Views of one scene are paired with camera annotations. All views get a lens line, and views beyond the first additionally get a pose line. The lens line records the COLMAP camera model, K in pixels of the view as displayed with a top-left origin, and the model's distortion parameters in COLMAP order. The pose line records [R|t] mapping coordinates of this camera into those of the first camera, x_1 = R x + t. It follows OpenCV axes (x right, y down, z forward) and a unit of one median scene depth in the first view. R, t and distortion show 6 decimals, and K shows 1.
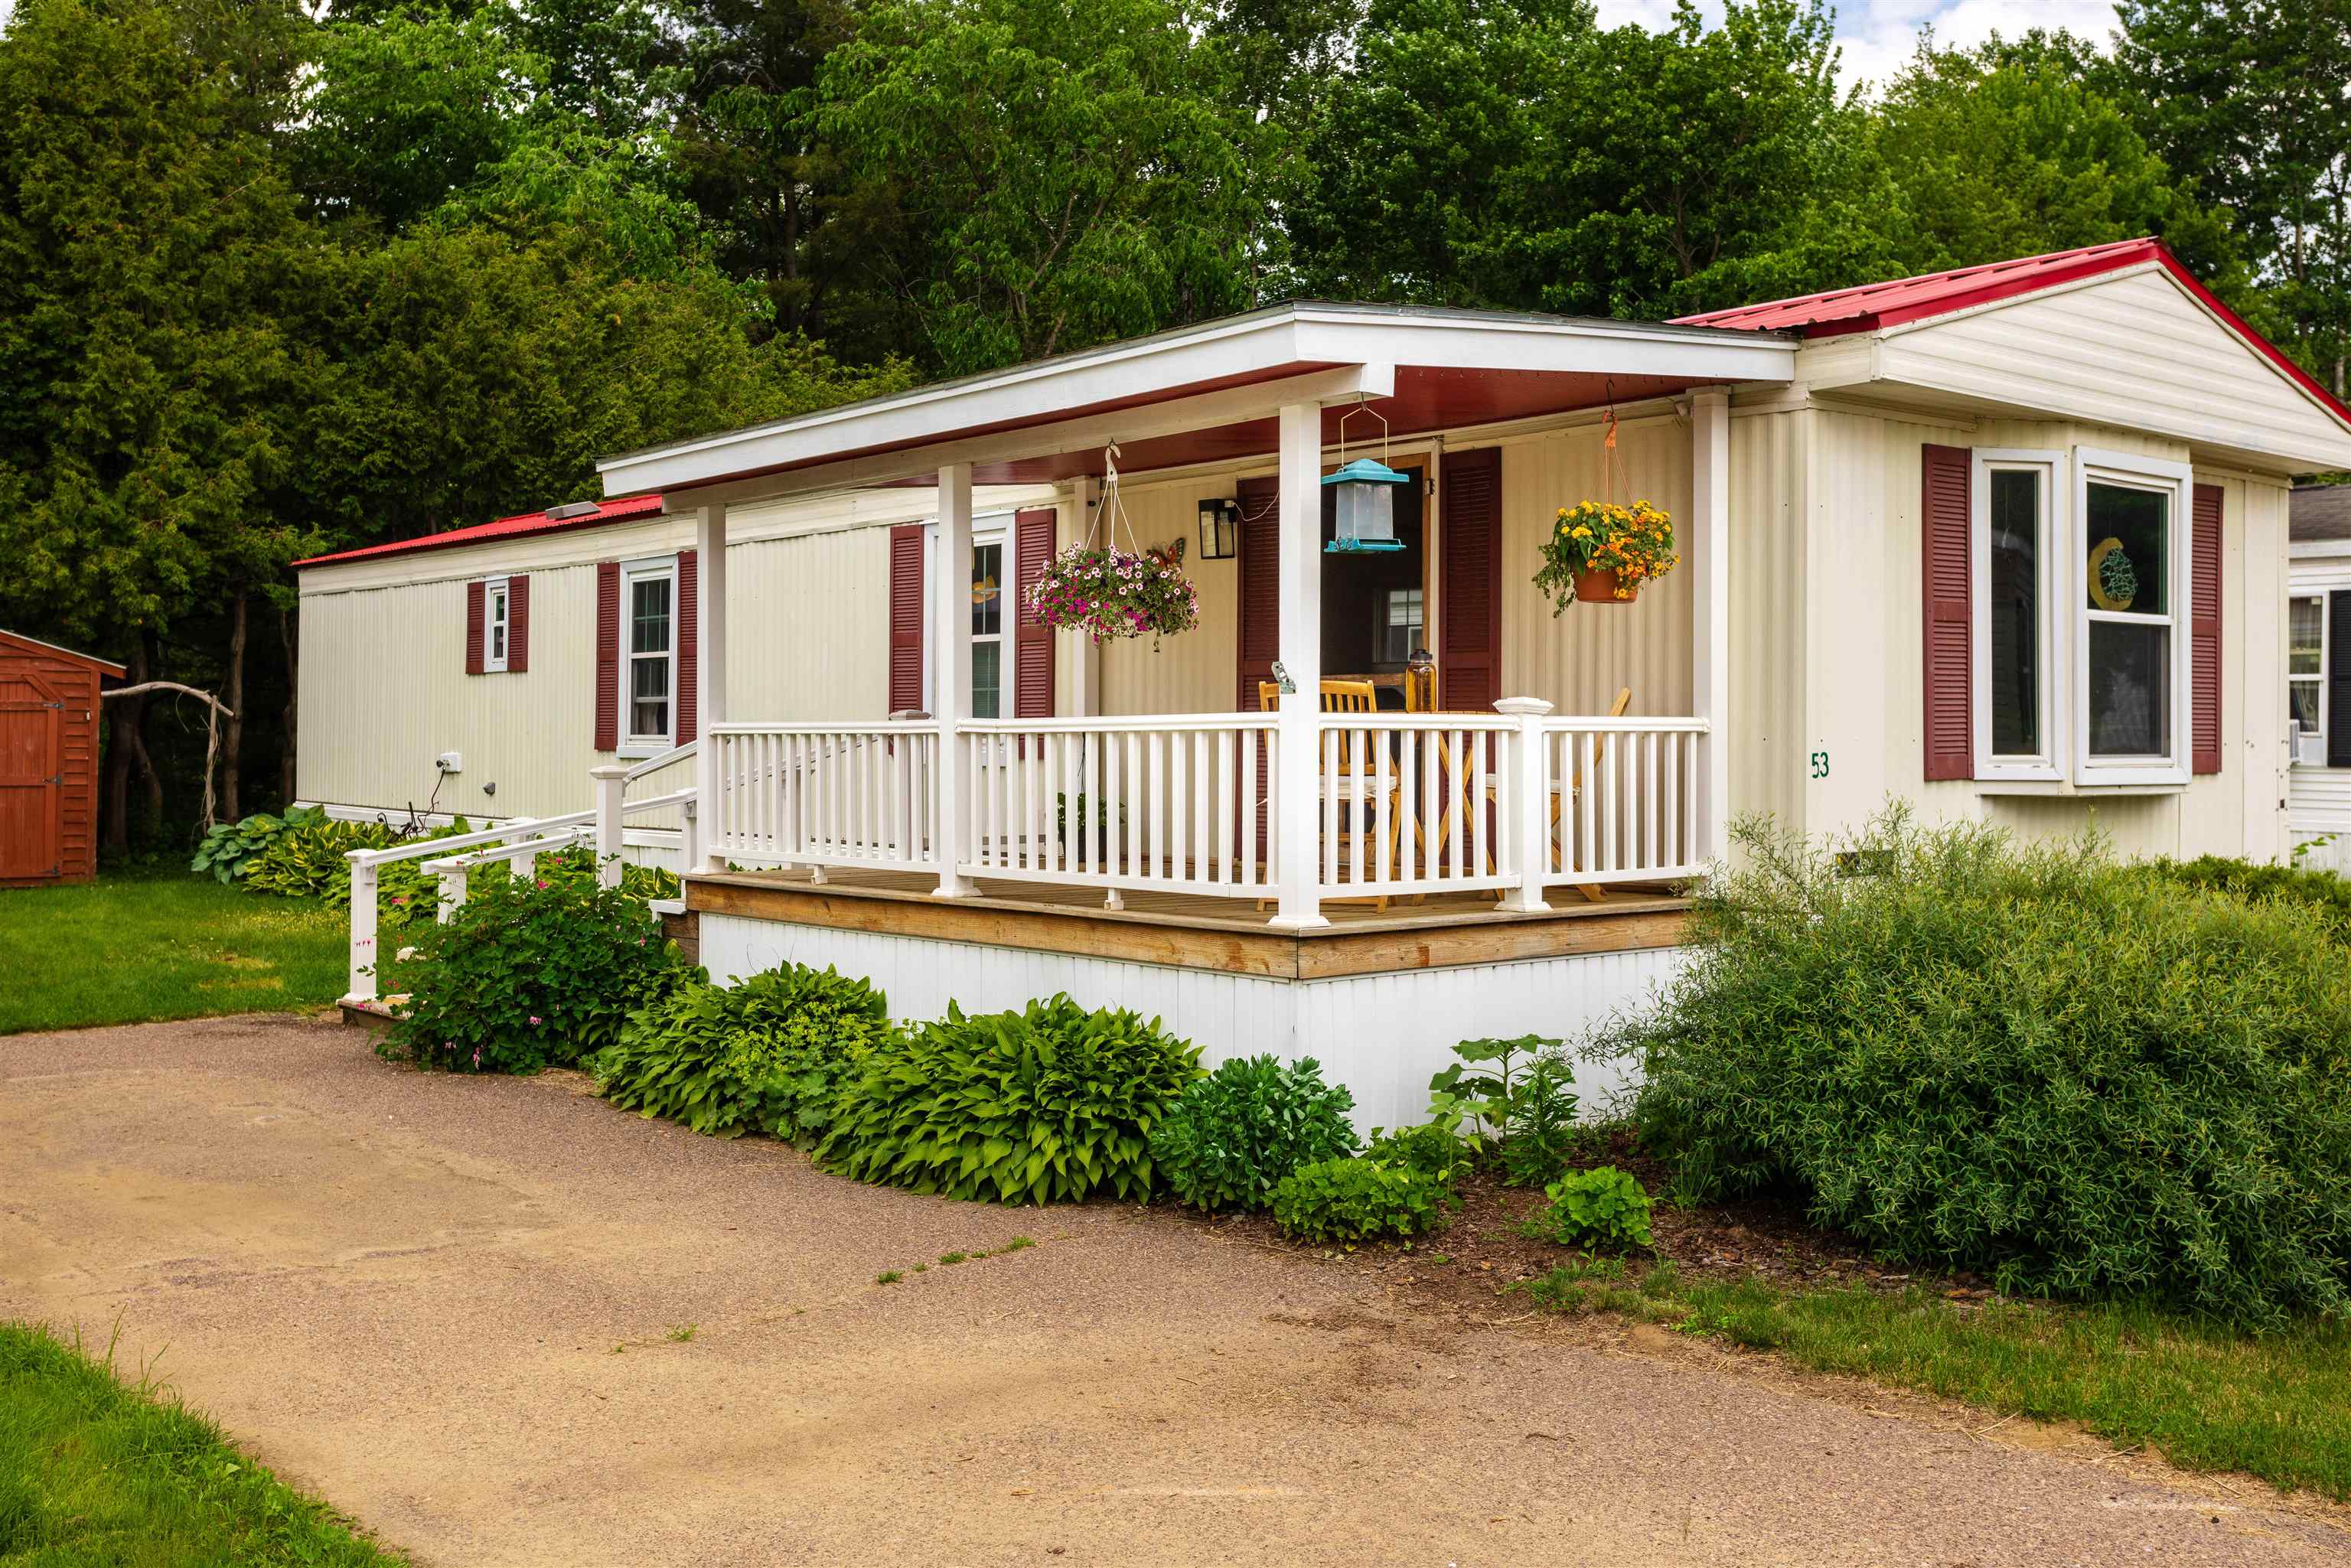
lens RADIAL K [[2455.3, 0, 1177.2], [0, 2455.3, 775.4], [0, 0, 1]] dist [0.076725, 0.000000]
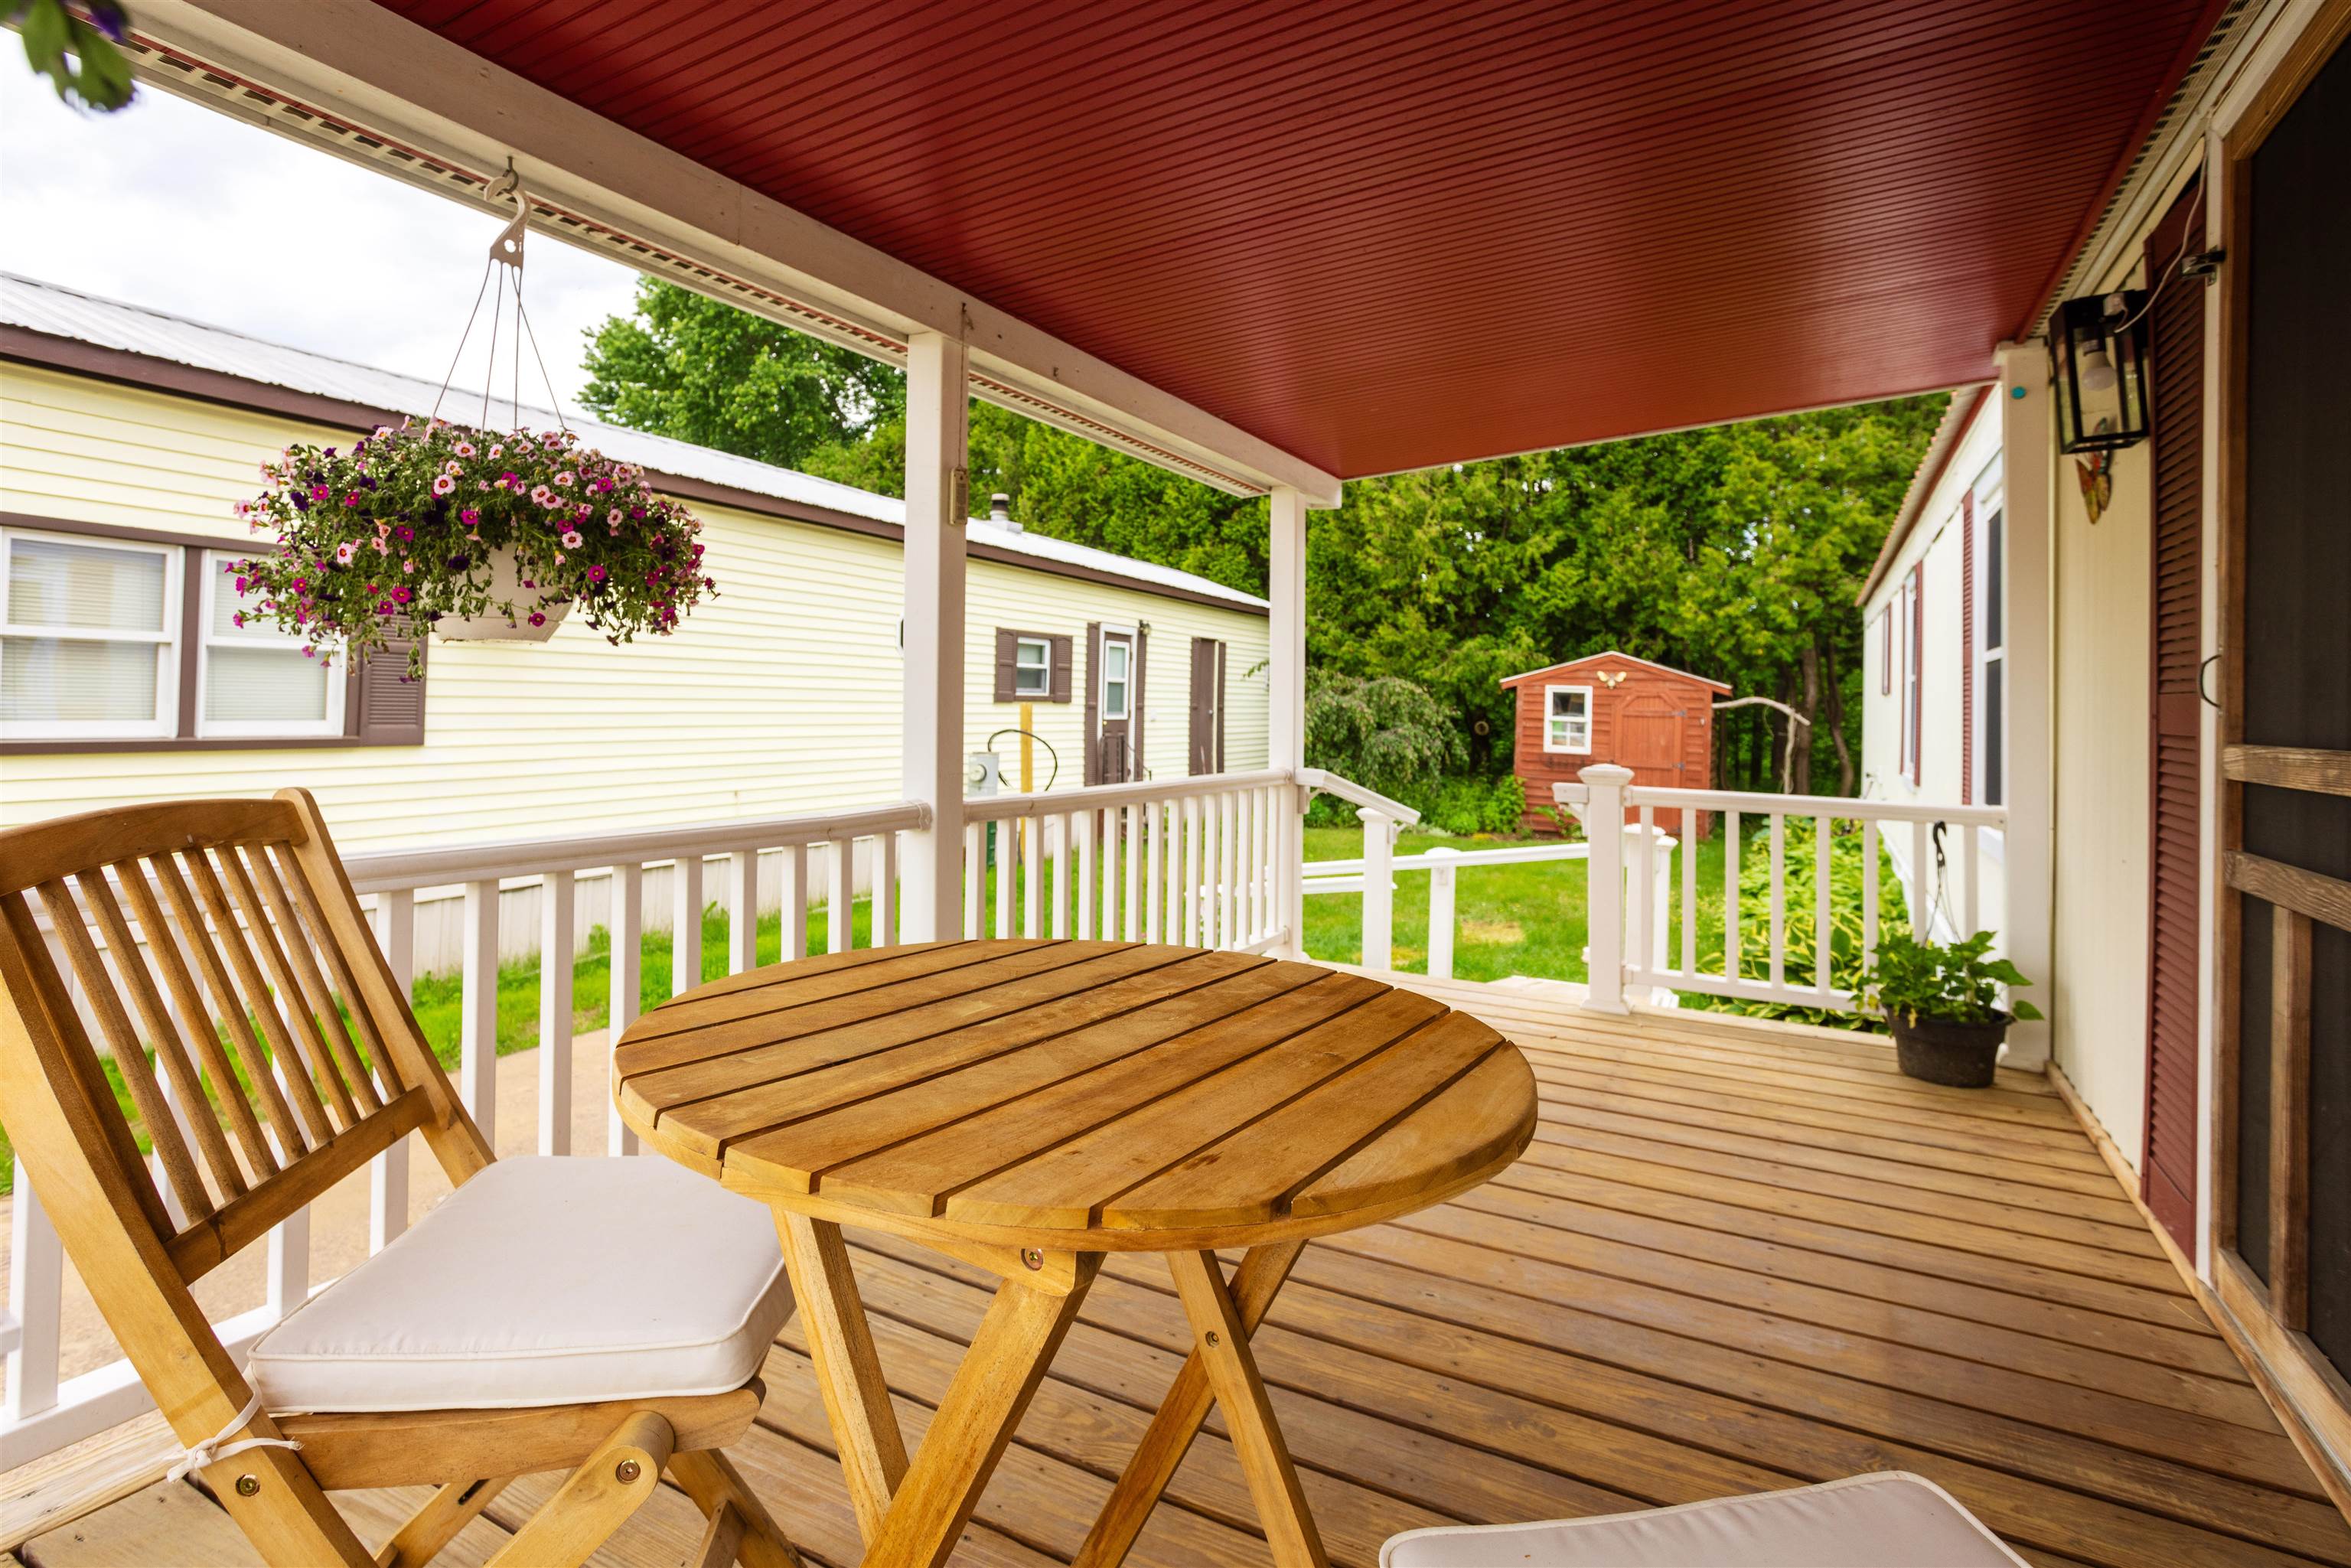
lens RADIAL K [[1233.4, 0, 1118.7], [0, 1233.4, 655.8], [0, 0, 1]] dist [-0.038534, 0.018244]
pose [[0.369630, -0.023833, -0.928873, 0.165334], [-0.035636, 0.998572, -0.039803, -0.043592], [0.928495, 0.047814, 0.368253, 0.880765]]
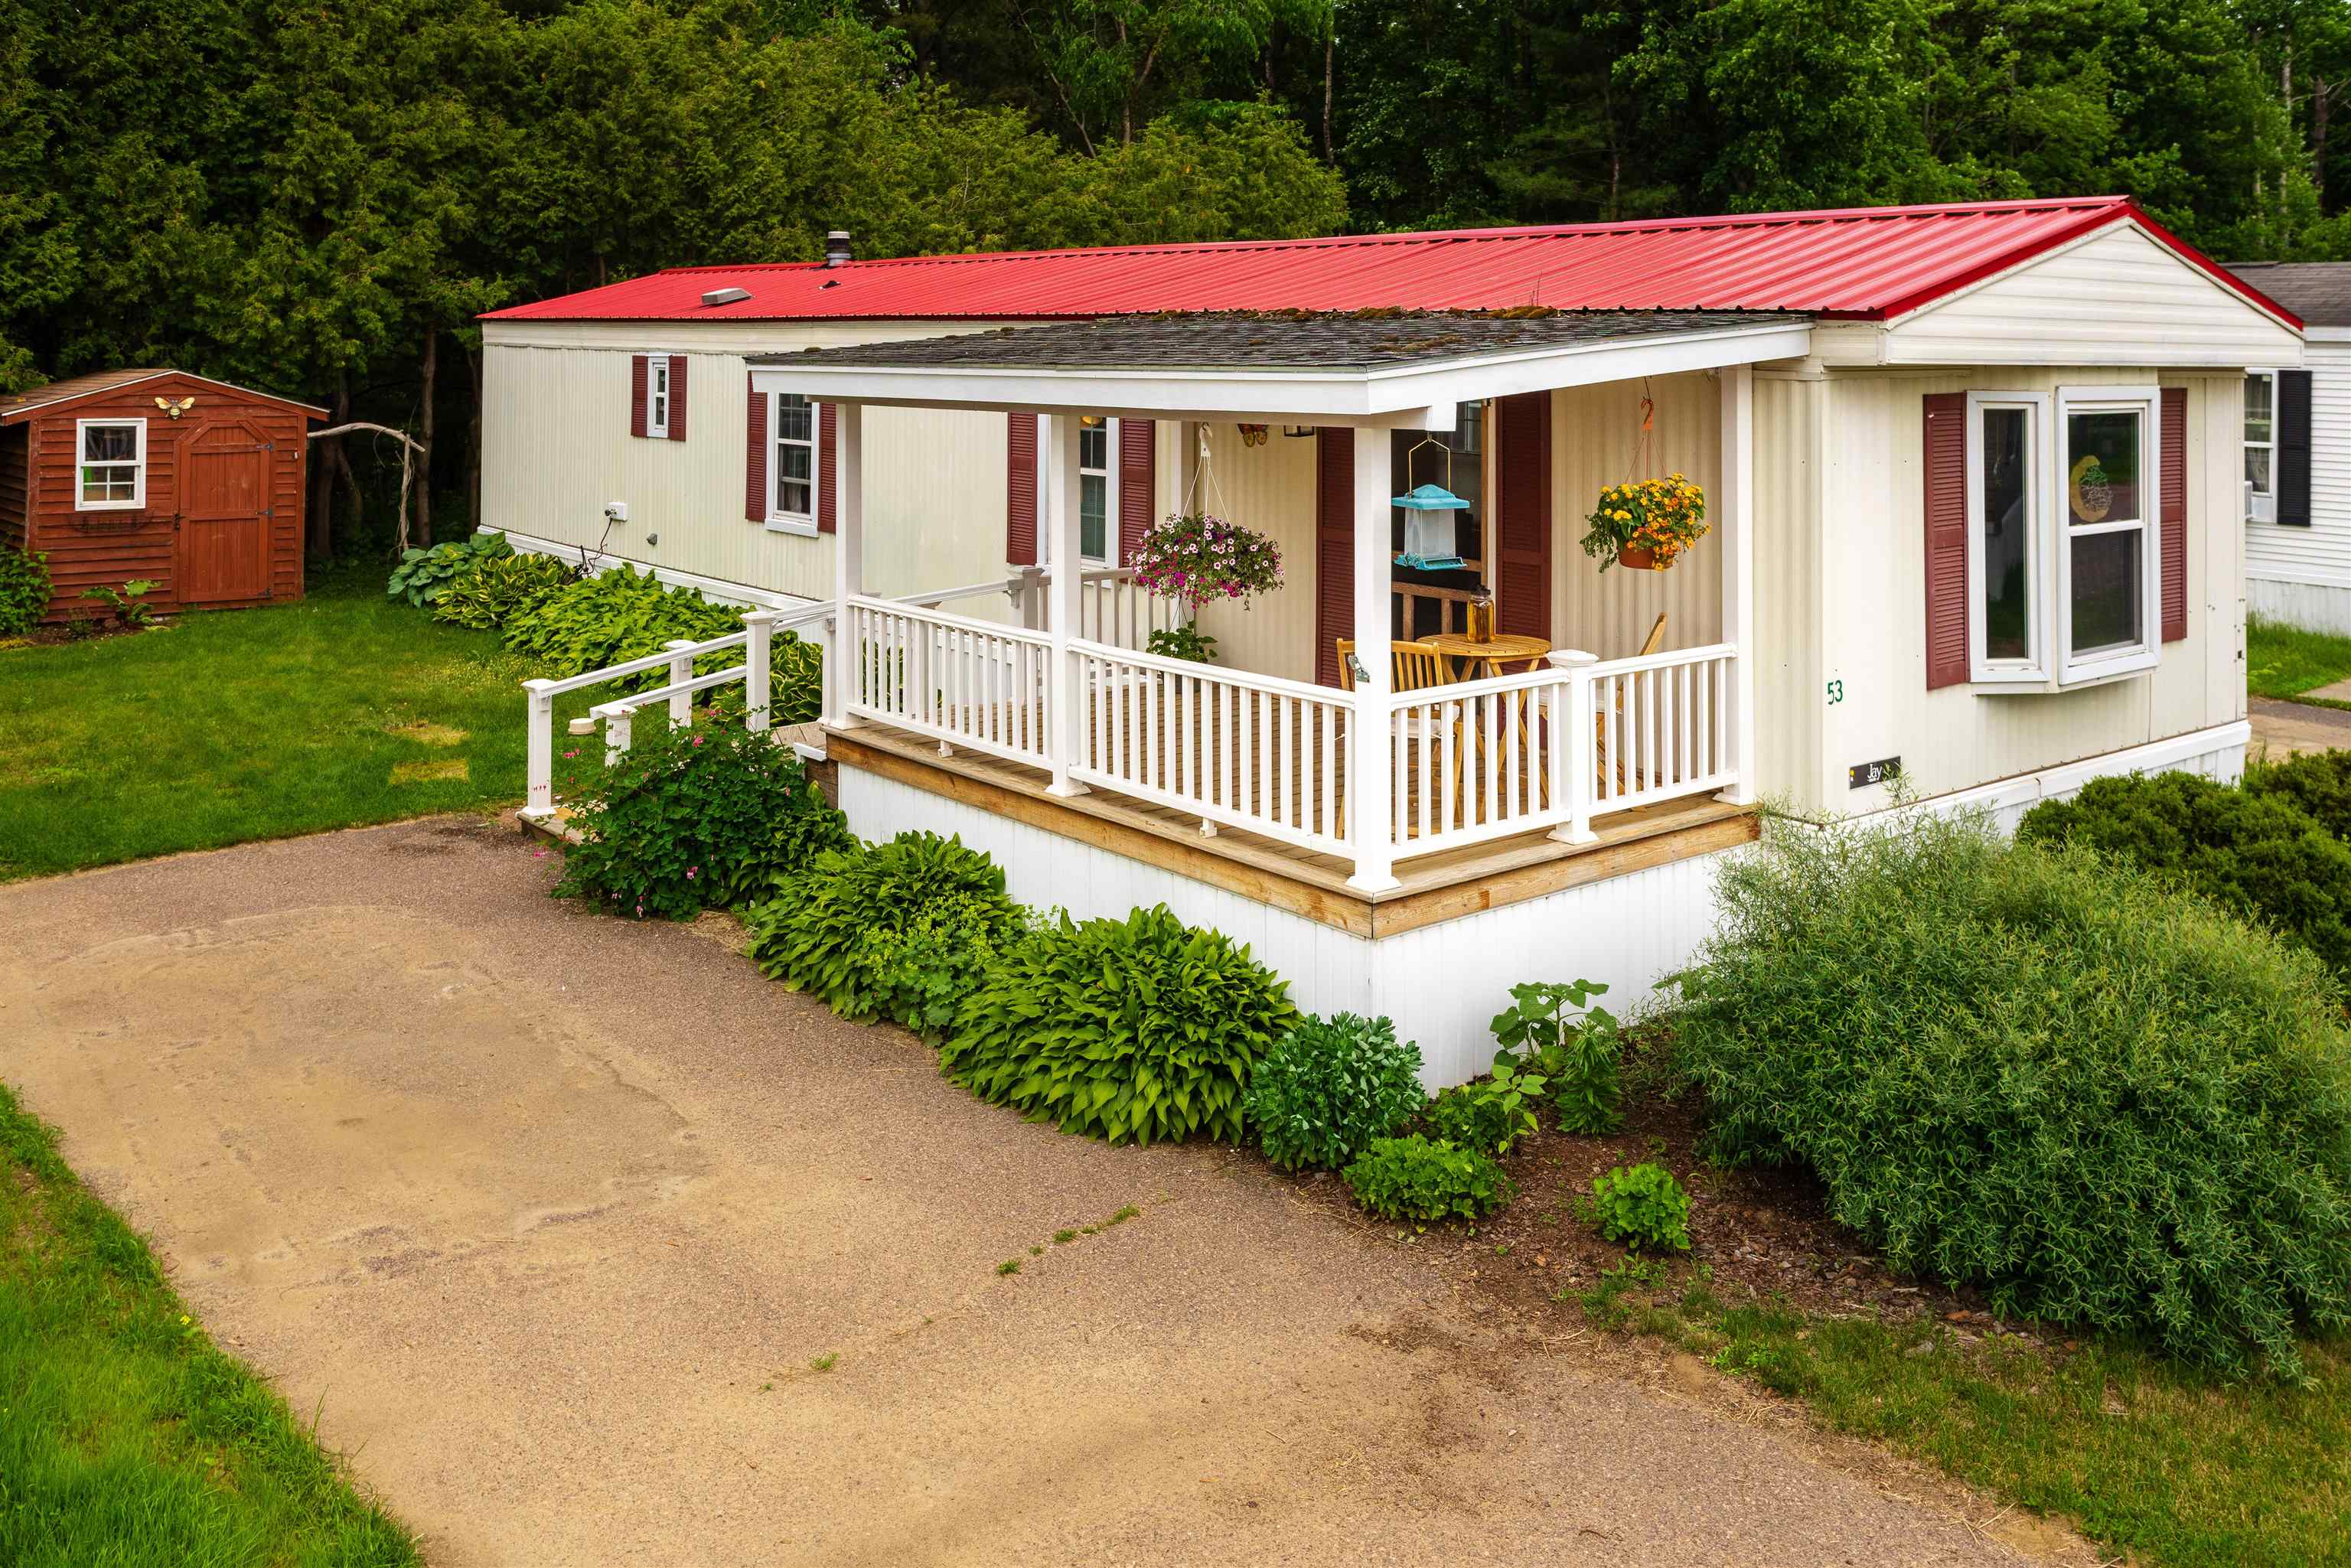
lens RADIAL K [[2181.9, 0, 1275.7], [0, 2181.9, 367.6], [0, 0, 1]] dist [0.047061, 0.024796]
pose [[0.999978, -0.000392, 0.006593, -0.001292], [0.000345, 0.999975, 0.007026, -0.141295], [-0.006595, -0.007023, 0.999954, 0.001323]]
